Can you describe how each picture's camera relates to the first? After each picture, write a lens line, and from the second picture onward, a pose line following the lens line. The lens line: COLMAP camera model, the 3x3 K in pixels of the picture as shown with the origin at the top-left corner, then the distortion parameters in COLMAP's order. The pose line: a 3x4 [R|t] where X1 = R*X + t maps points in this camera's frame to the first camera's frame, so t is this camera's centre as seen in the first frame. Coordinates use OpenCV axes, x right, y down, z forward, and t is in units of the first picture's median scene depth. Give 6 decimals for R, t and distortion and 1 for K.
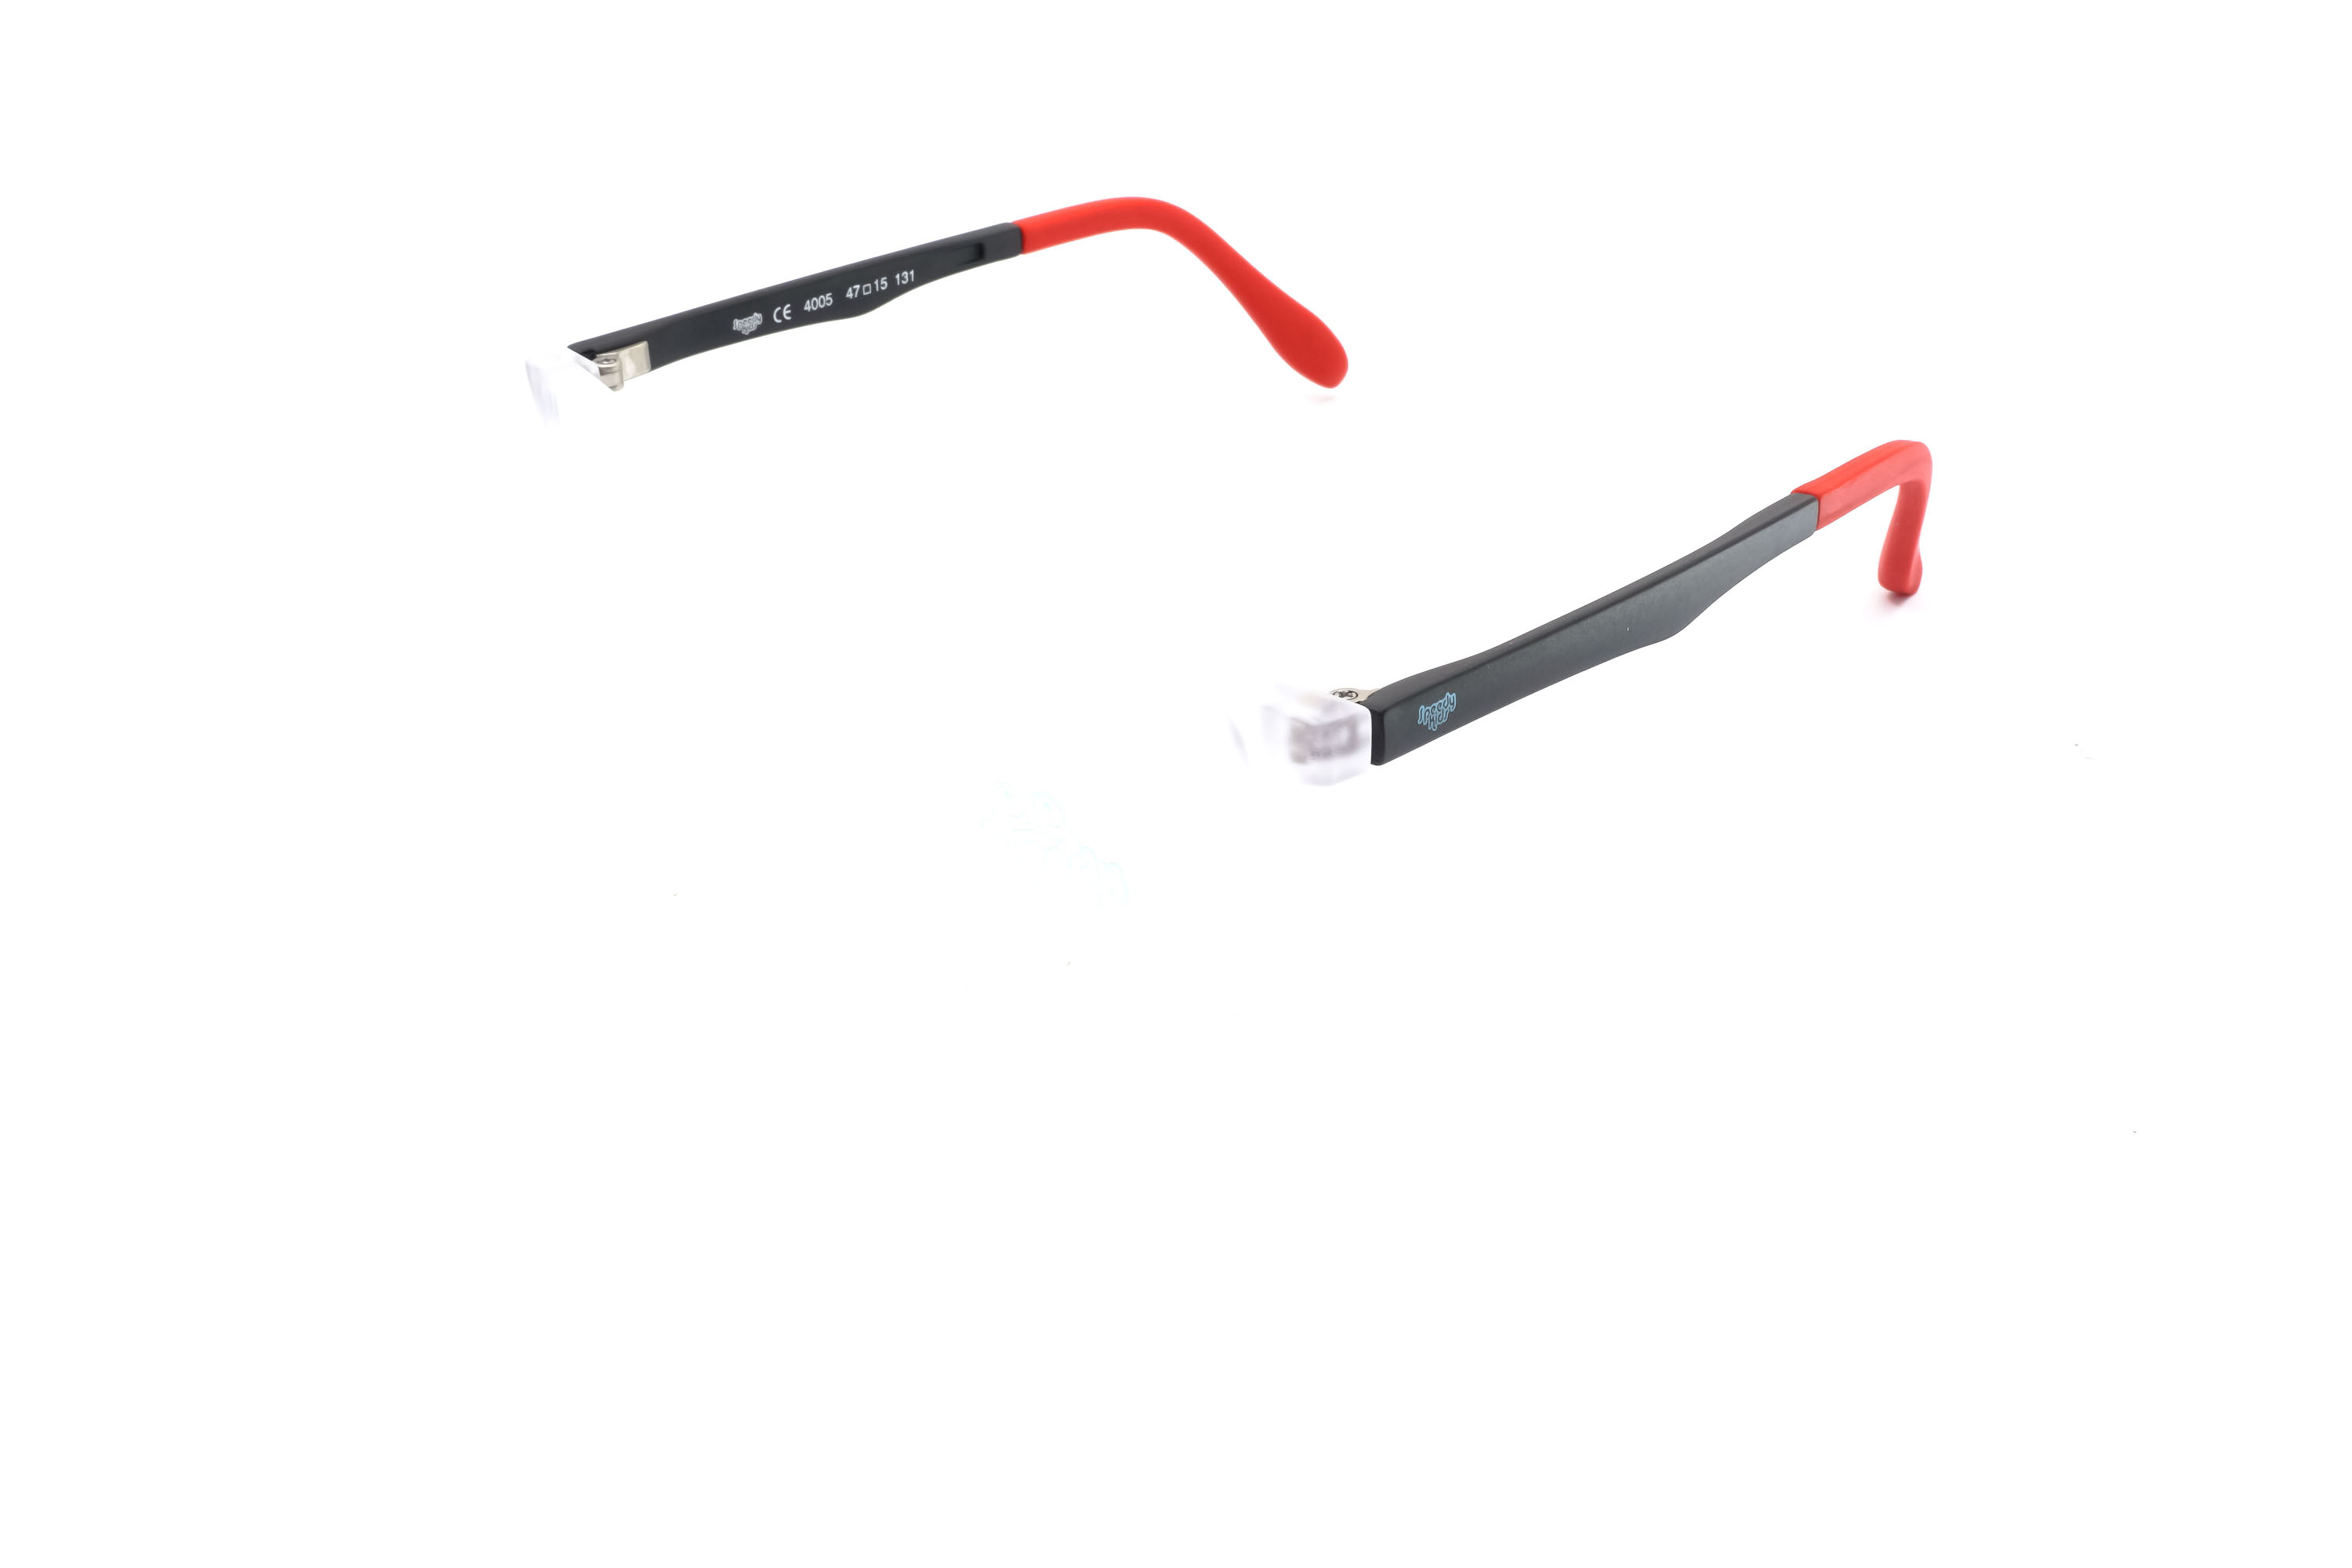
lens RADIAL K [[2413.0, 0, 1201.7], [0, 2413.0, 769.3], [0, 0, 1]] dist [-0.000427, 0.000000]
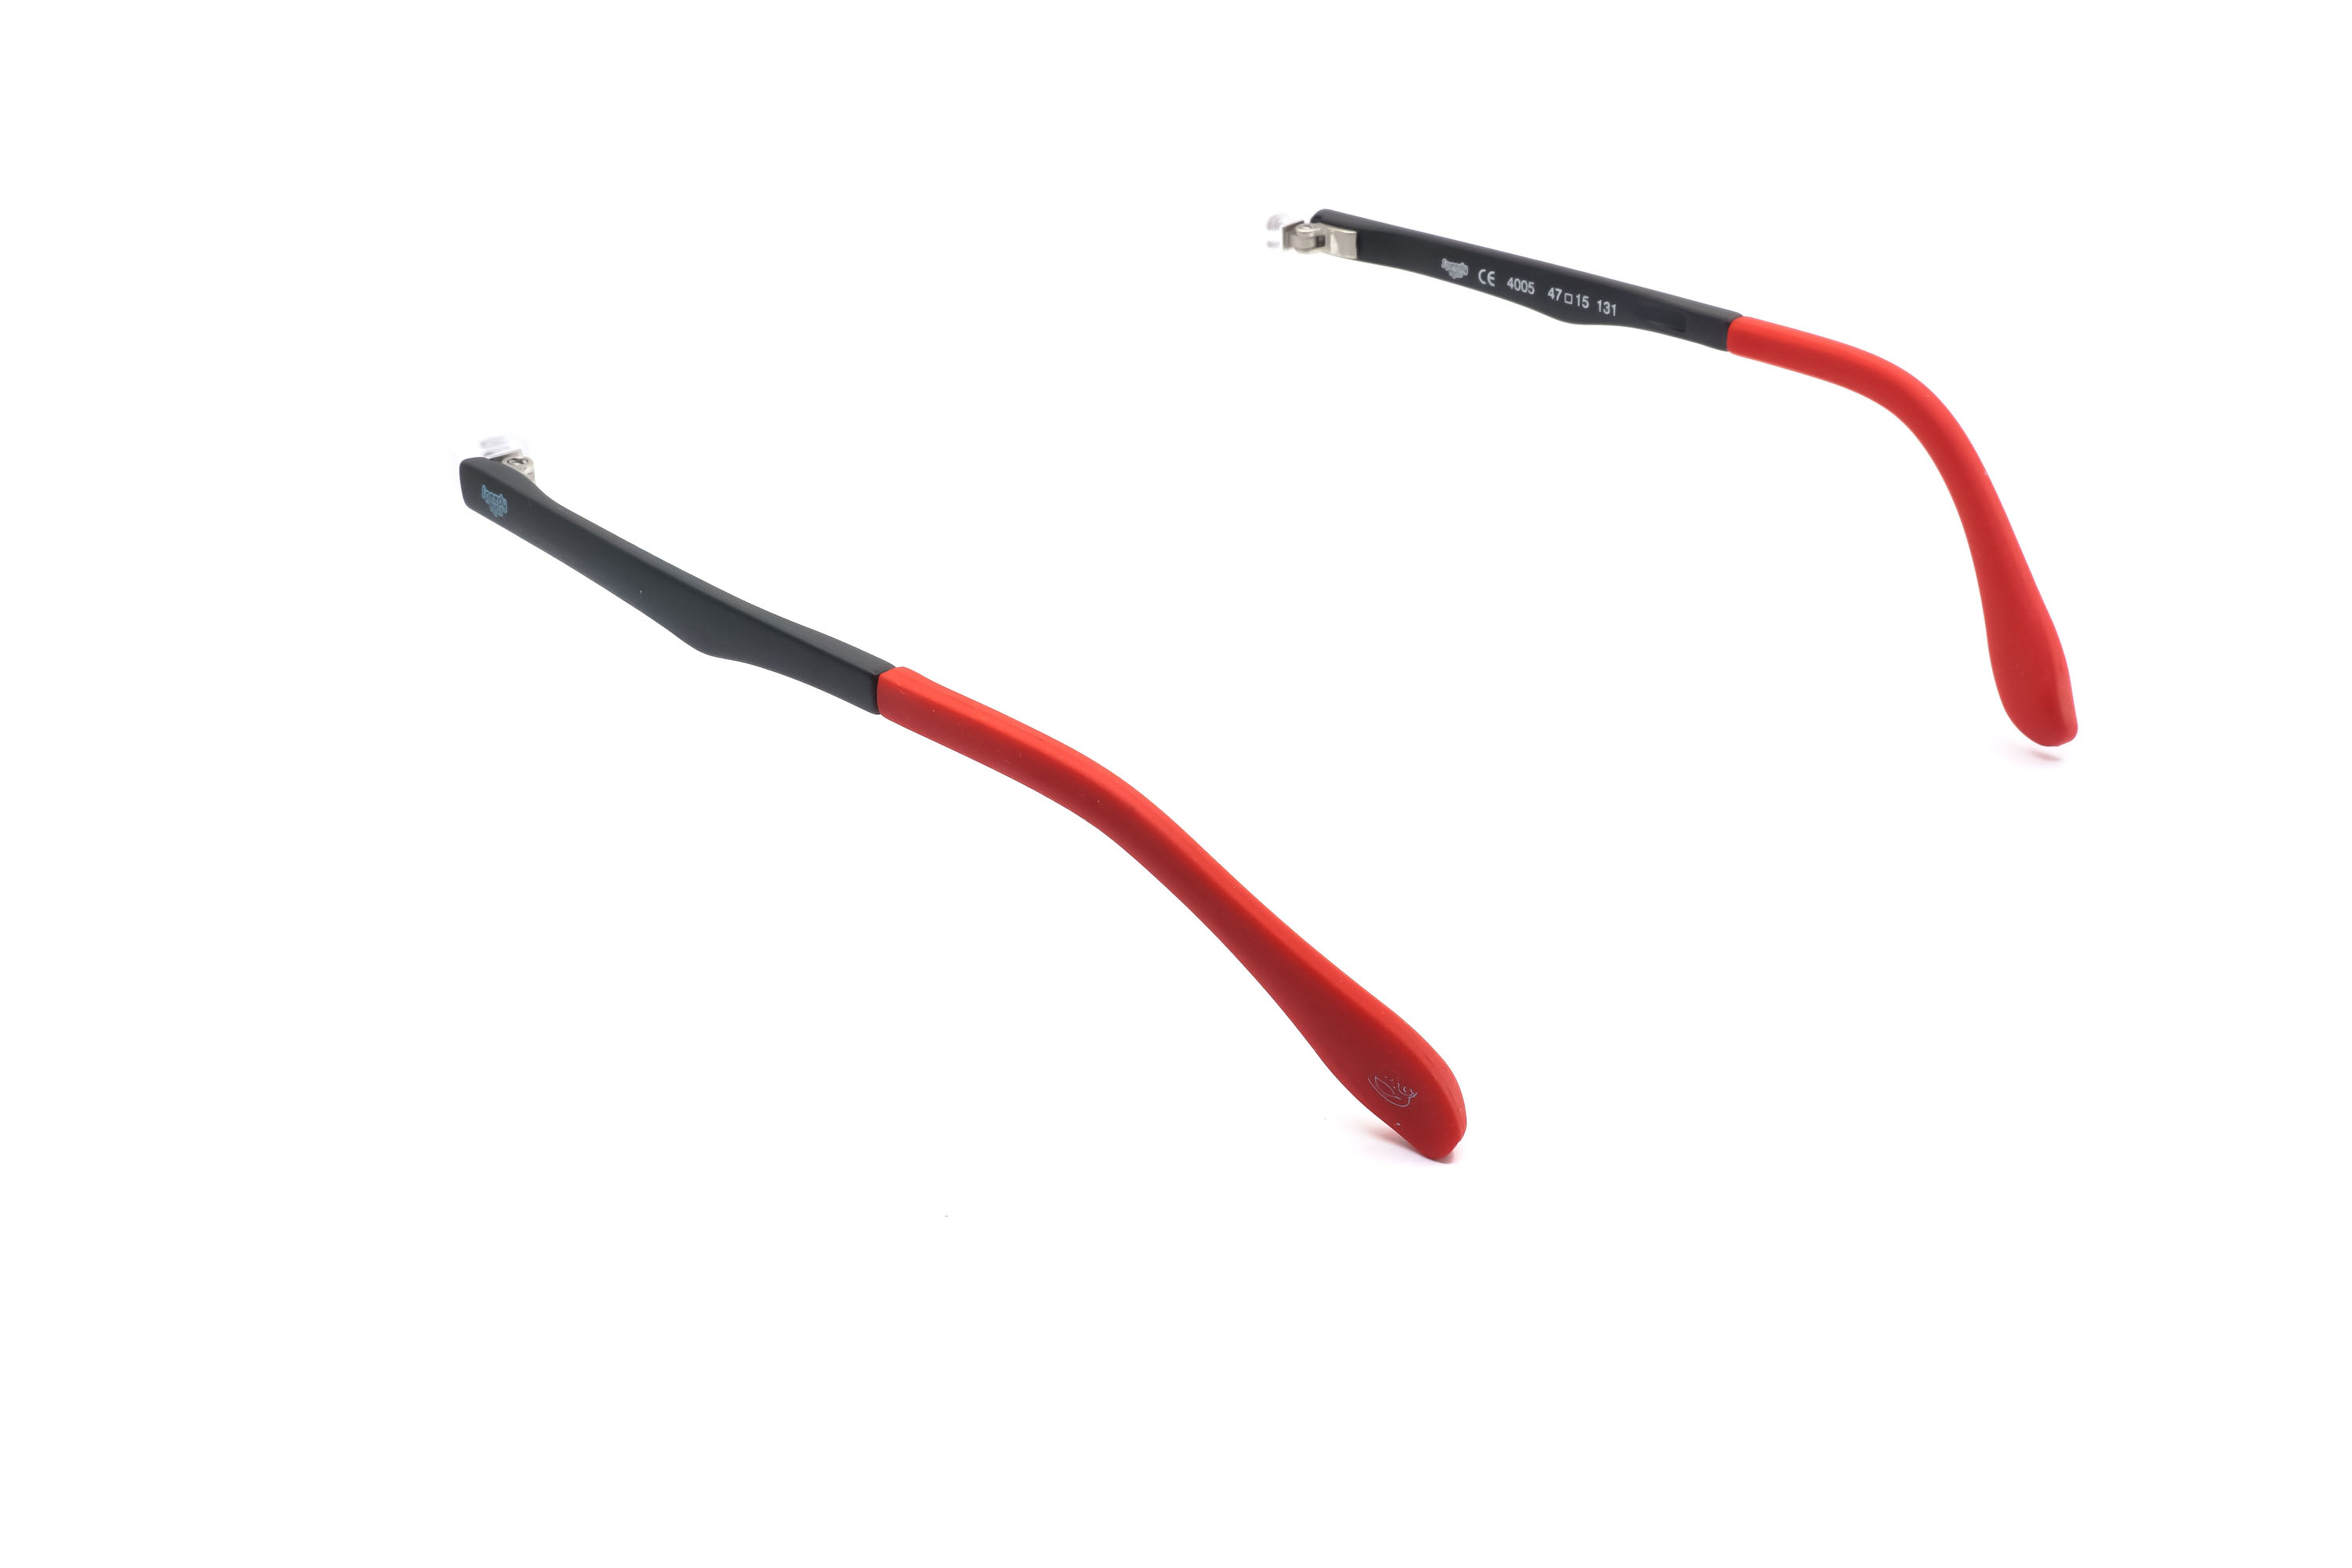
lens RADIAL K [[2413.0, 0, 1186.7], [0, 2413.0, 779.8], [0, 0, 1]] dist [-0.000427, 0.000000]
pose [[-0.019153, 0.497996, -0.866968, 0.834083], [-0.465770, 0.762842, 0.448475, -0.428756], [0.884699, 0.412397, 0.217341, 0.750149]]
